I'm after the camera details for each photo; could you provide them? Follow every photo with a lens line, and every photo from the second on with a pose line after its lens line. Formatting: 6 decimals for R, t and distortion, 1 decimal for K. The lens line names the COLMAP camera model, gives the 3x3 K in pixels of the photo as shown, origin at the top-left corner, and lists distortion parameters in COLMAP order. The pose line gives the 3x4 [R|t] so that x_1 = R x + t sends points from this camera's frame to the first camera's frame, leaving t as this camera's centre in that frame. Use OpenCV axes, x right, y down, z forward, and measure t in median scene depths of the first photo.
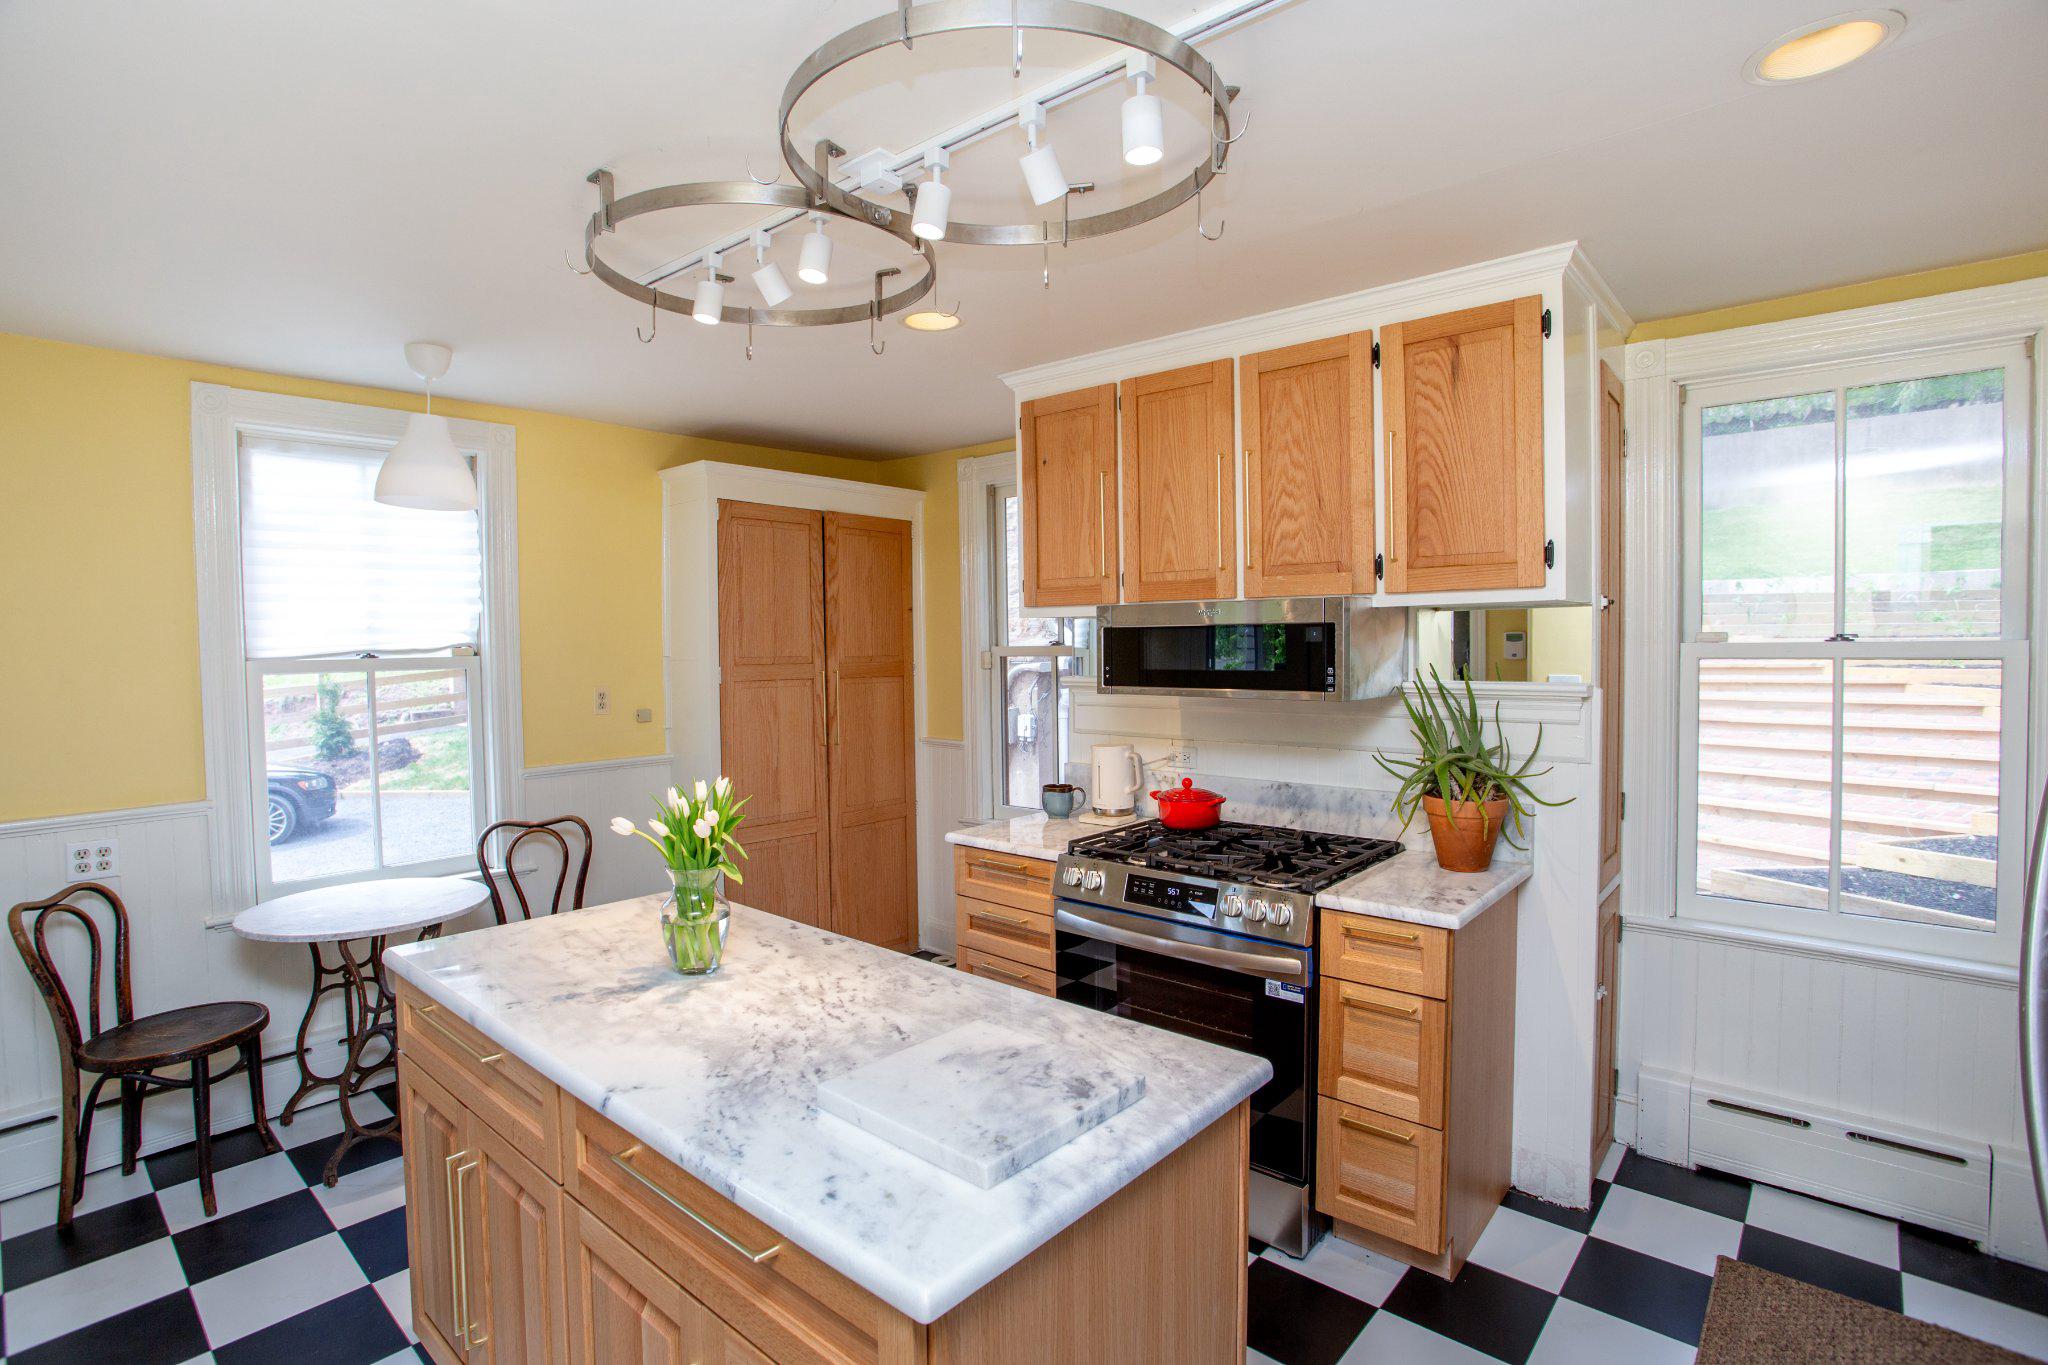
lens RADIAL K [[990.0, 0, 1015.8], [0, 990.0, 677.9], [0, 0, 1]] dist [-0.078488, 0.034518]
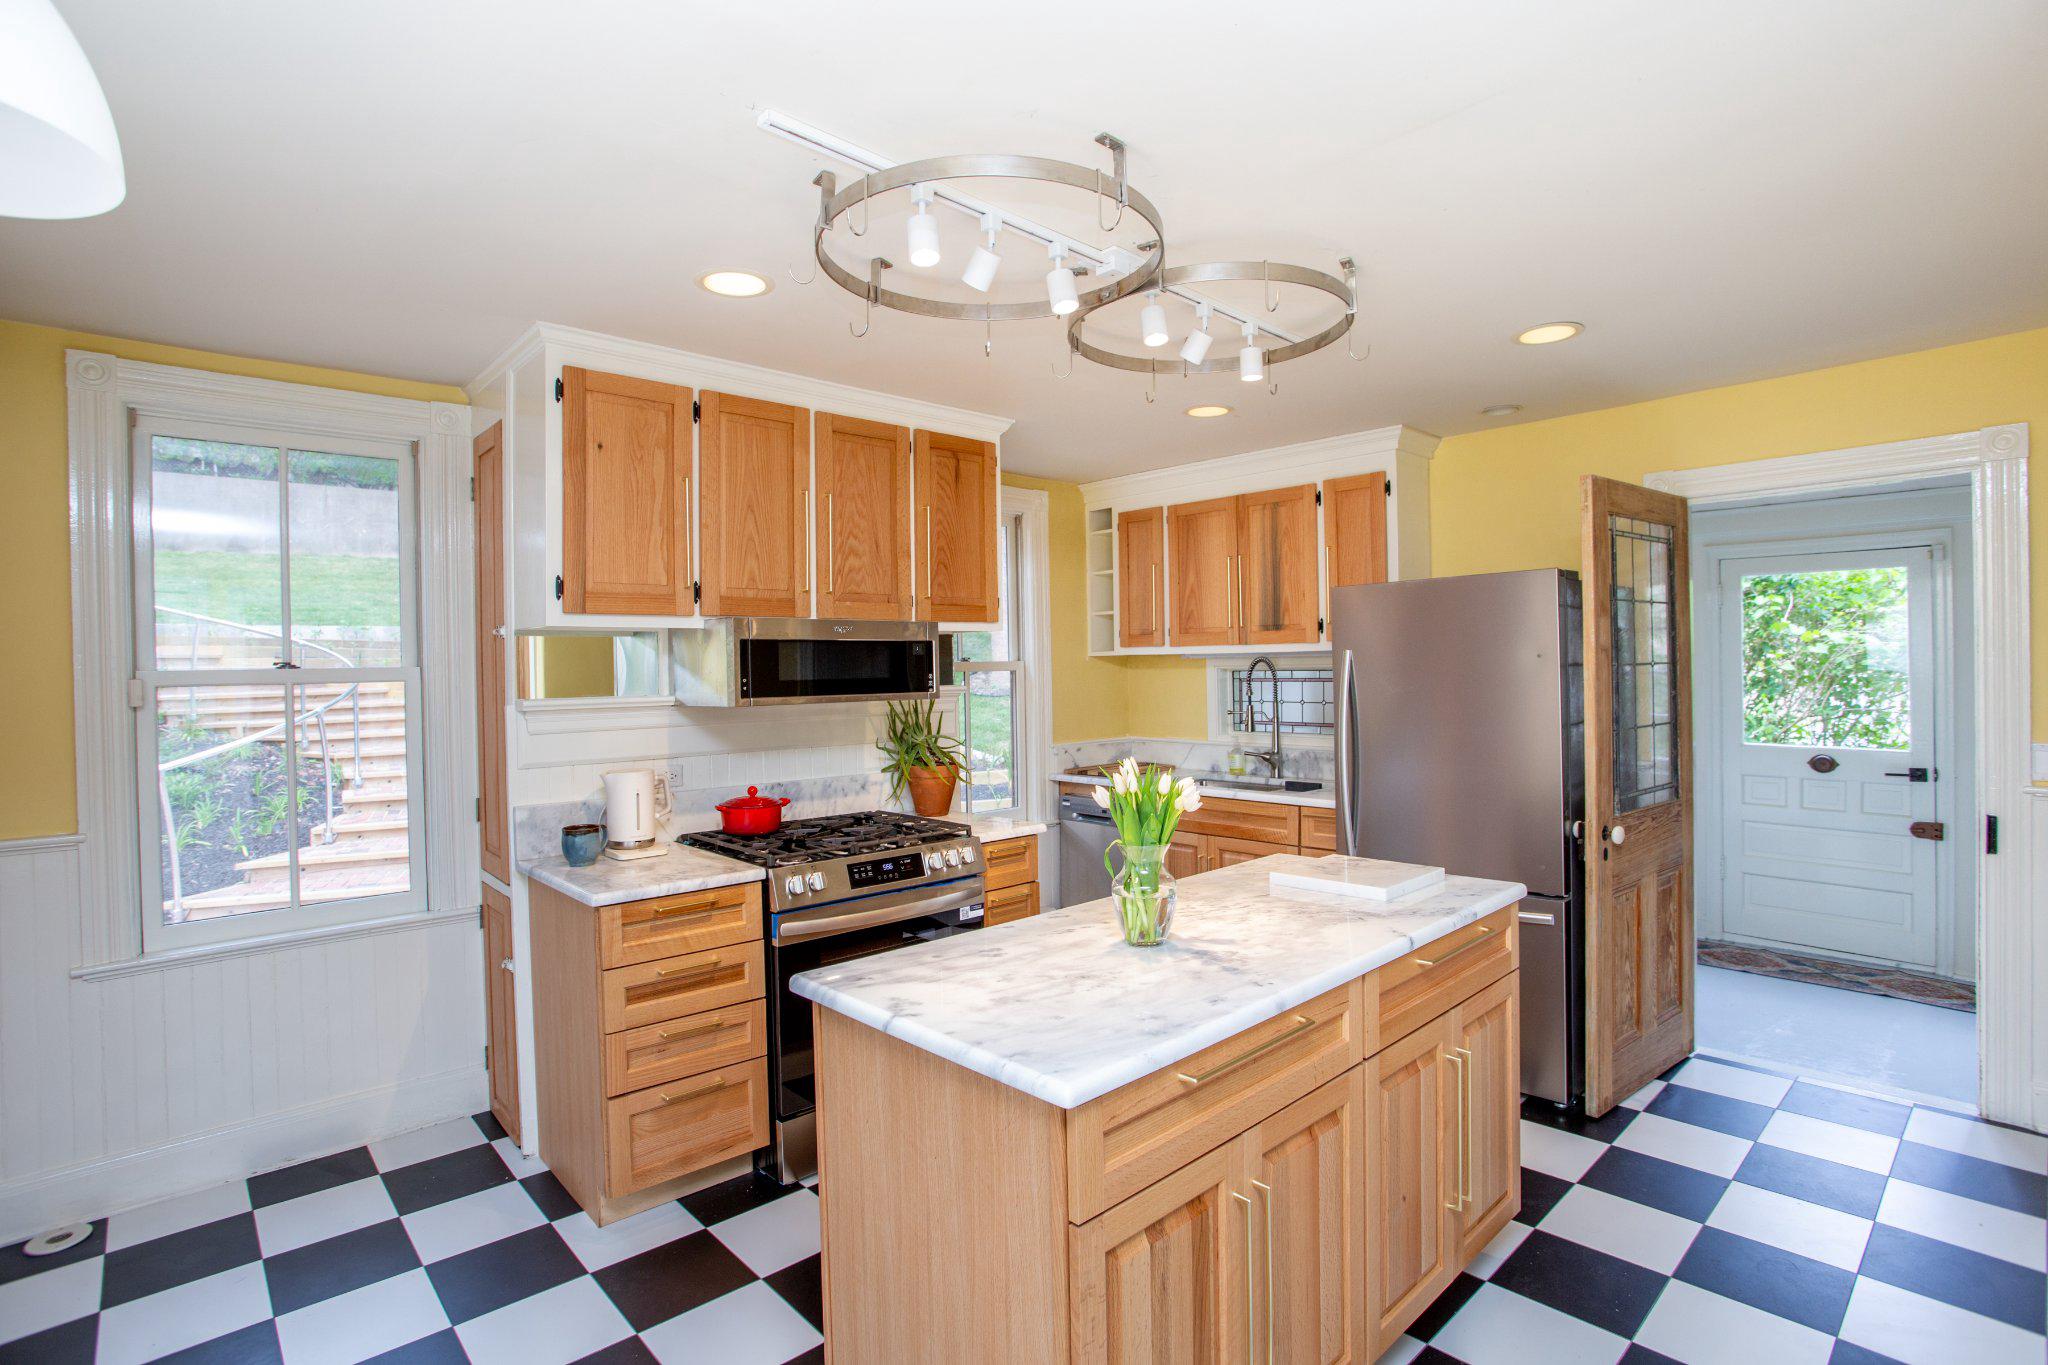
lens RADIAL K [[990.0, 0, 1015.8], [0, 990.0, 677.9], [0, 0, 1]] dist [-0.078488, 0.034518]
pose [[0.106060, 0.000845, 0.994359, -0.954147], [0.053527, 0.998545, -0.006558, 0.009752], [-0.992918, 0.053920, 0.105860, 0.693070]]
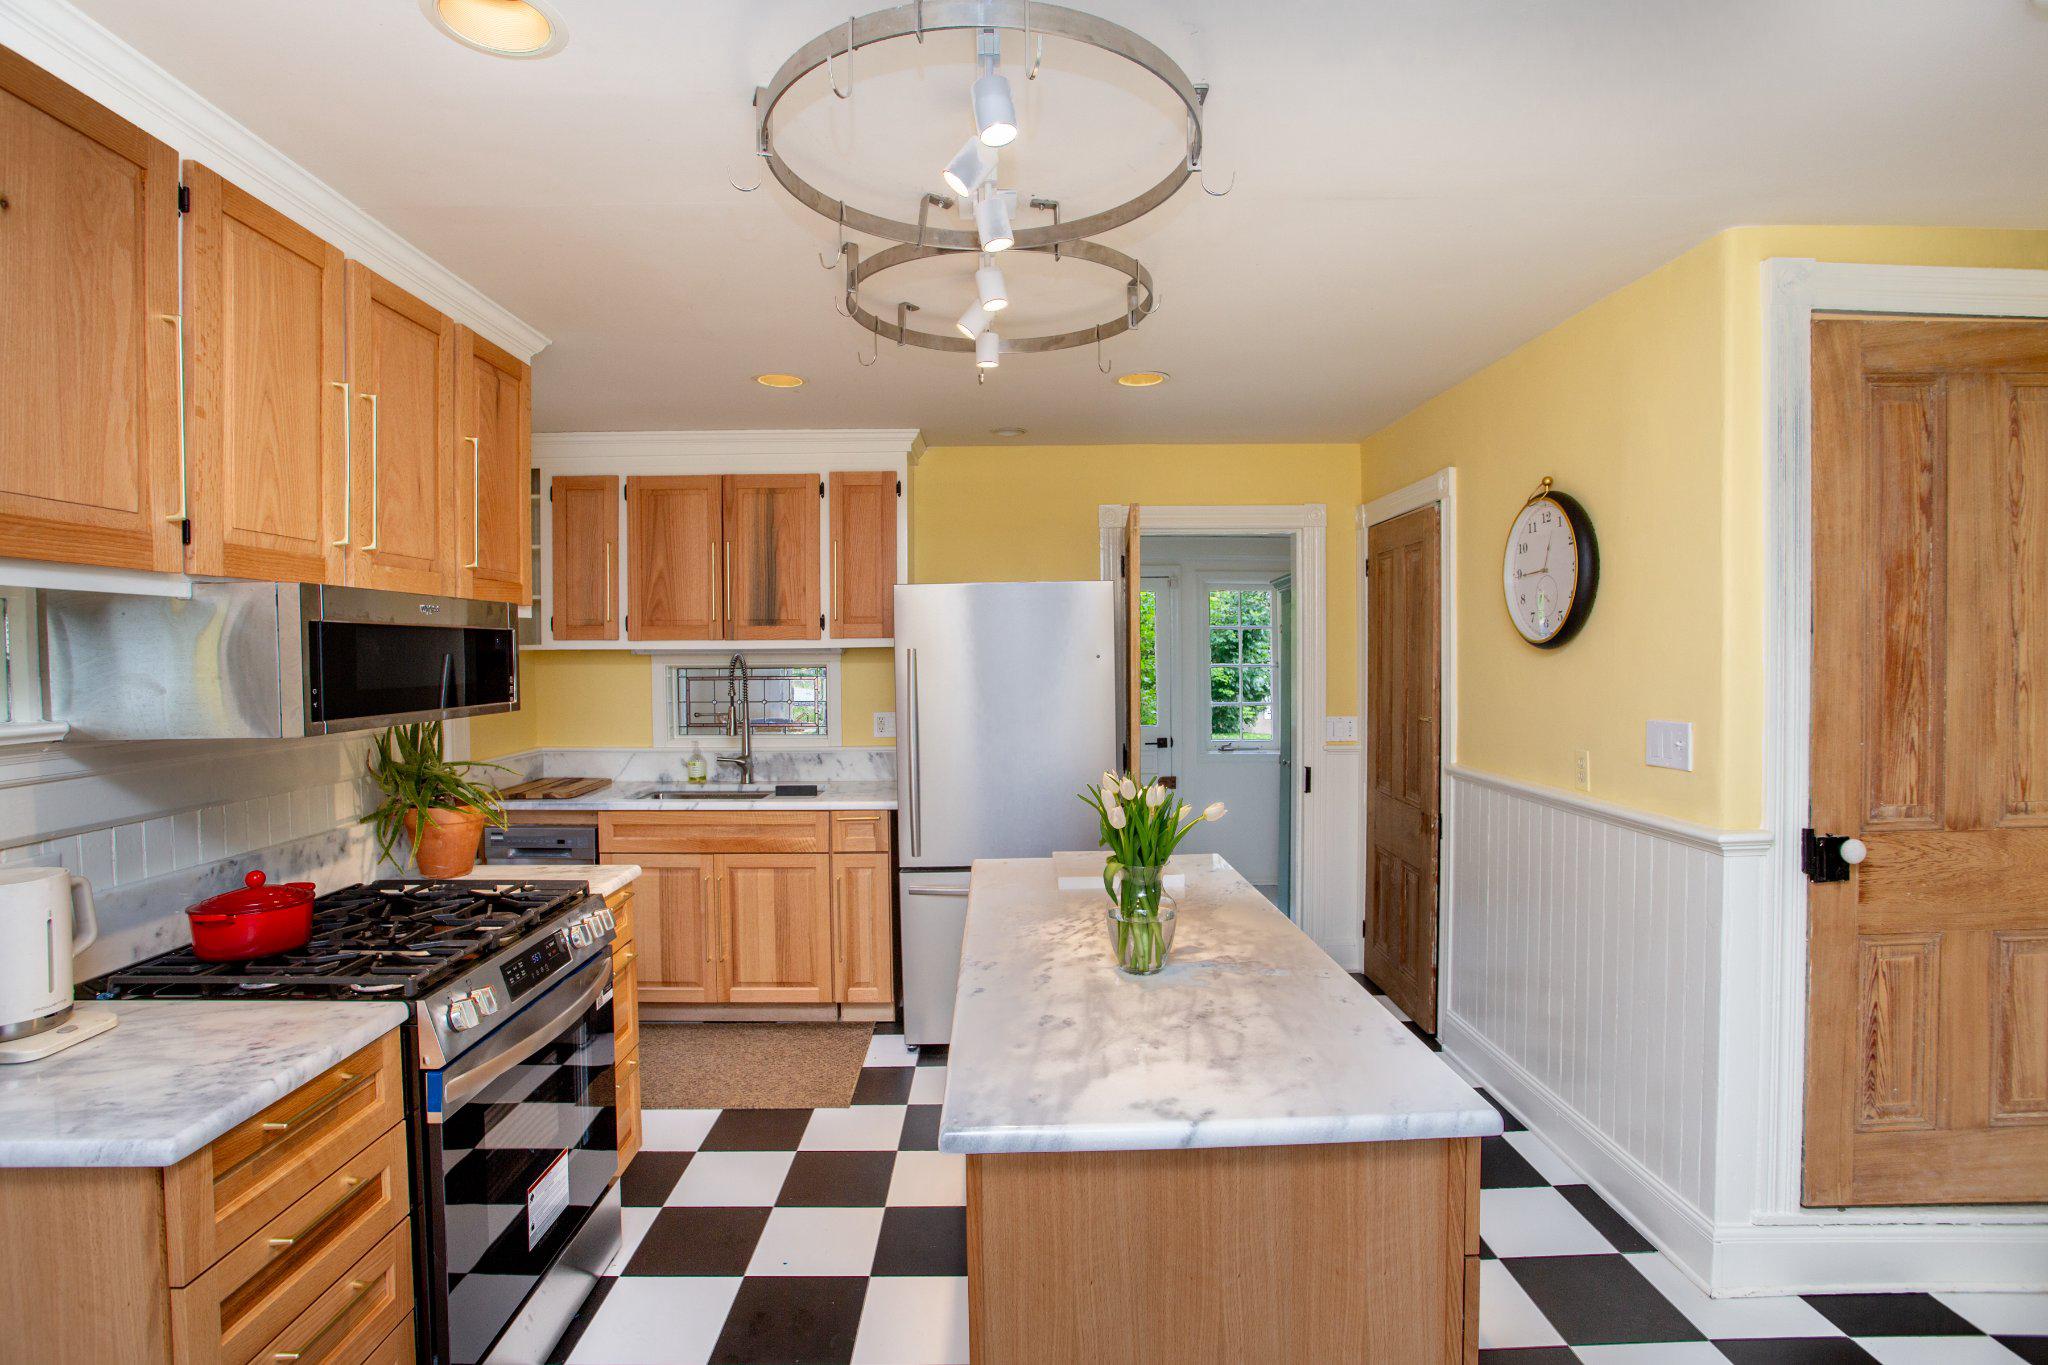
lens RADIAL K [[990.2, 0, 1004.1], [0, 990.2, 675.9], [0, 0, 1]] dist [-0.083205, 0.040606]
pose [[-0.660869, -0.000565, 0.750501, -0.662642], [0.046126, 0.998079, 0.041368, -0.025850], [-0.749083, 0.061957, -0.659573, 1.184013]]
